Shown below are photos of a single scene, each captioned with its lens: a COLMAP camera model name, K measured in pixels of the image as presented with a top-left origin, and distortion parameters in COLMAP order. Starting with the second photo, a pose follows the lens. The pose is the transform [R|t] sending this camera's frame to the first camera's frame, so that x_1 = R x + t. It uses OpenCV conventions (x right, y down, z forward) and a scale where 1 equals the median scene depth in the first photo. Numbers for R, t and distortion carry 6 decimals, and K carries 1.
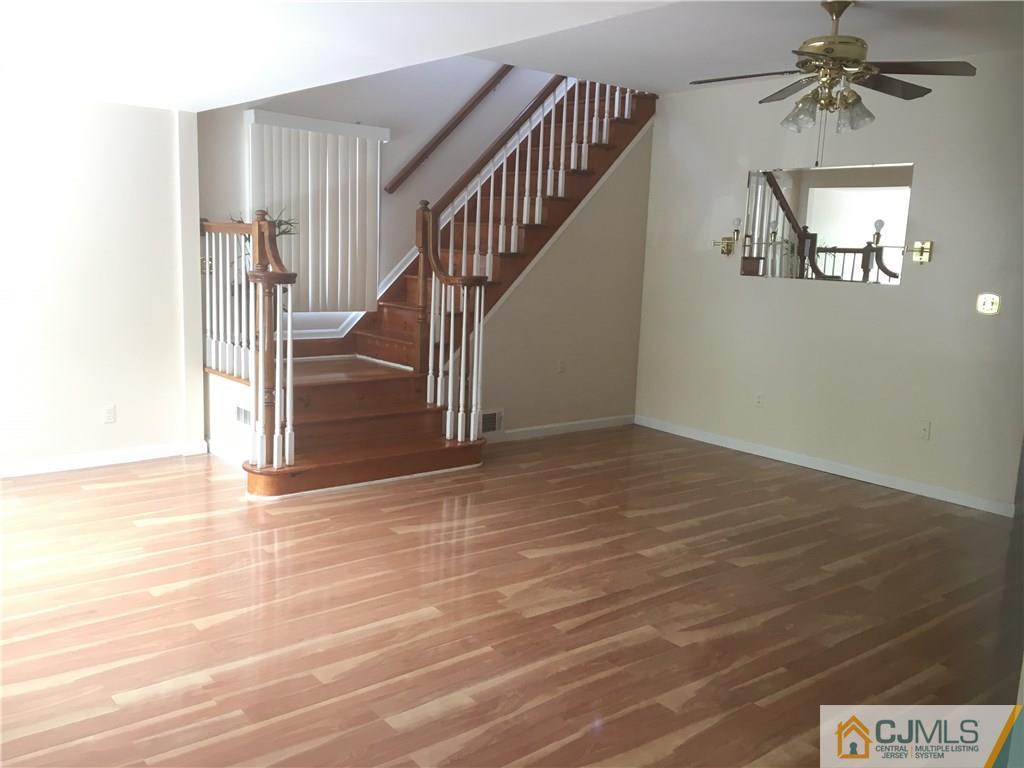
lens RADIAL K [[880.1, 0, 511.4], [0, 880.1, 384.4], [0, 0, 1]] dist [0.046136, -0.009429]
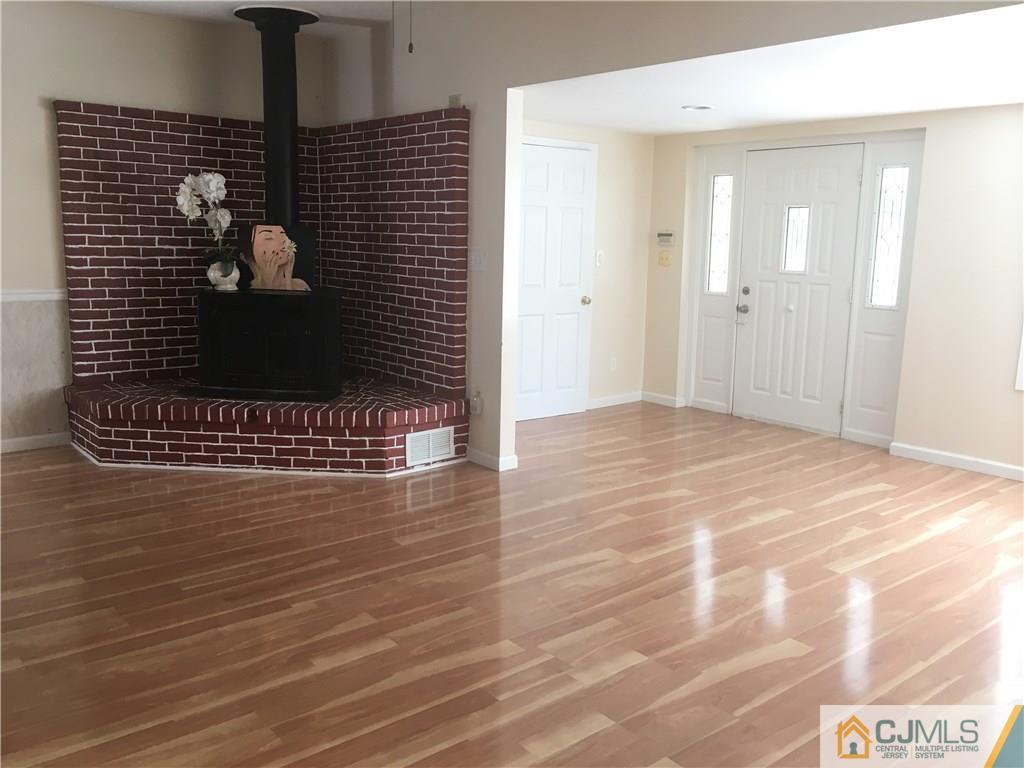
lens RADIAL K [[880.1, 0, 512.4], [0, 880.1, 383.7], [0, 0, 1]] dist [0.046136, -0.009429]
pose [[-0.998036, -0.060651, -0.015642, 0.300356], [-0.062463, 0.945244, 0.320330, -0.250735], [-0.004643, 0.320678, -0.947177, 1.749161]]
